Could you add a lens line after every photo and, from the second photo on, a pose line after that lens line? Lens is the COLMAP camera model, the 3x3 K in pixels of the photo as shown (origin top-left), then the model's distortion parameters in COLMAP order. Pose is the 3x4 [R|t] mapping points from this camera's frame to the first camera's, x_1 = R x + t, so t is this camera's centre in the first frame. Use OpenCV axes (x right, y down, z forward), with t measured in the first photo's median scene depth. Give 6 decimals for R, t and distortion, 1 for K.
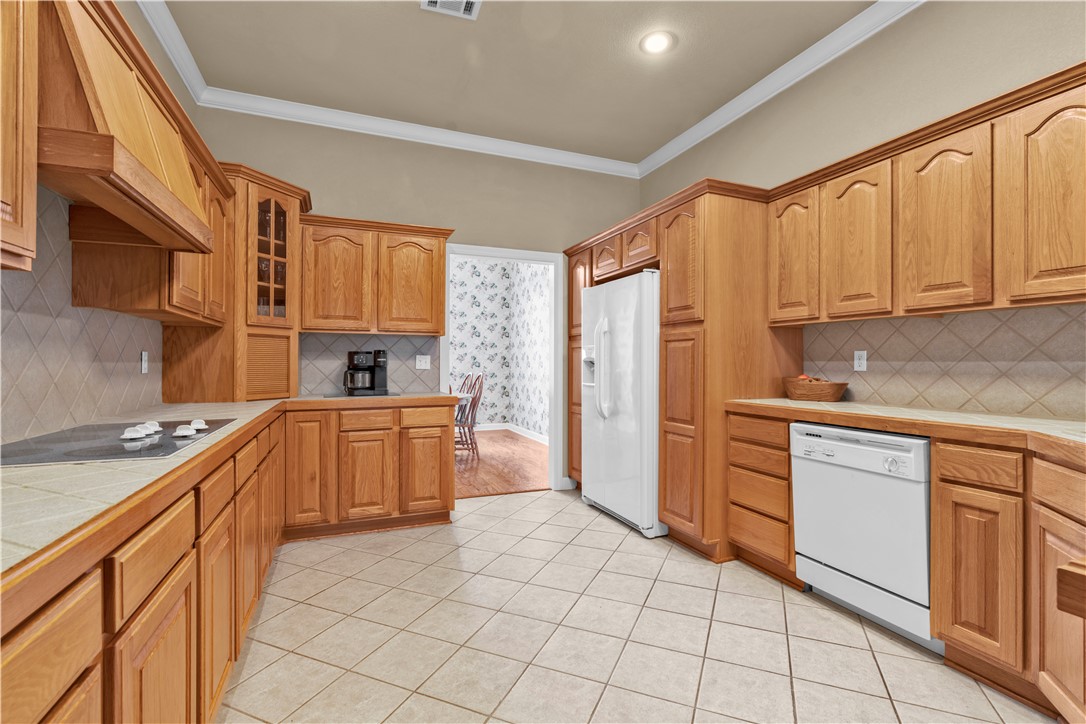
lens RADIAL K [[485.8, 0, 545.1], [0, 485.8, 362.4], [0, 0, 1]] dist [-0.003705, 0.001607]
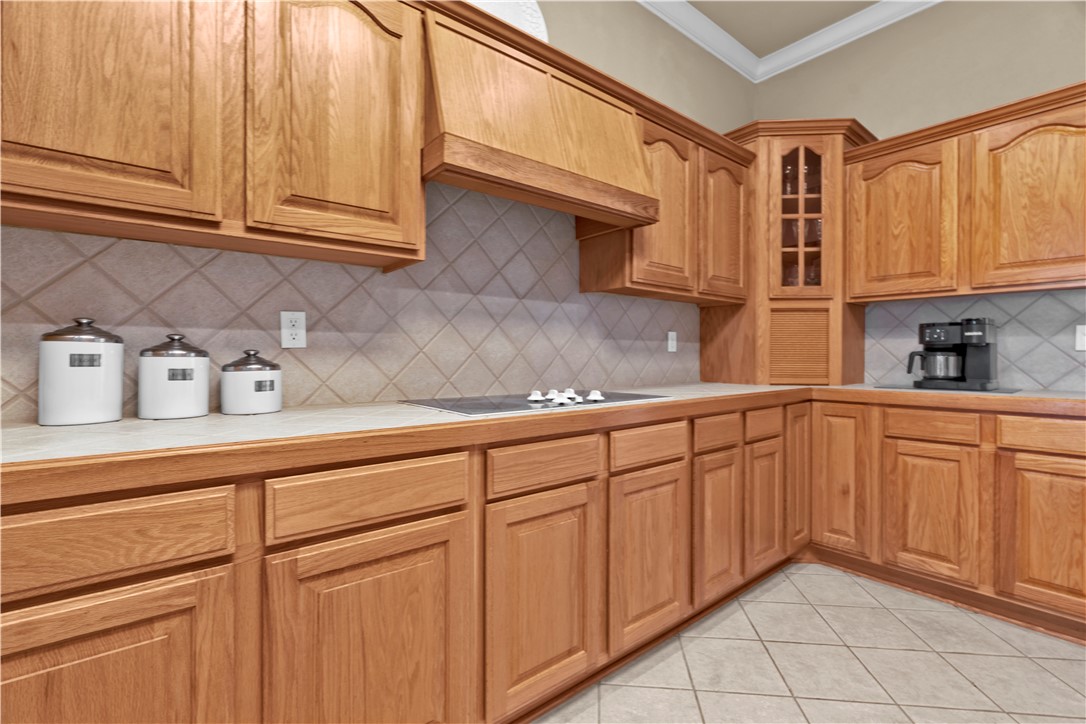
lens RADIAL K [[485.8, 0, 543.6], [0, 485.8, 354.3], [0, 0, 1]] dist [-0.003705, 0.001607]
pose [[0.298075, -0.002390, -0.954540, 0.103266], [-0.000355, 0.999997, -0.002615, 0.024873], [0.954543, 0.001118, 0.298073, 0.313606]]
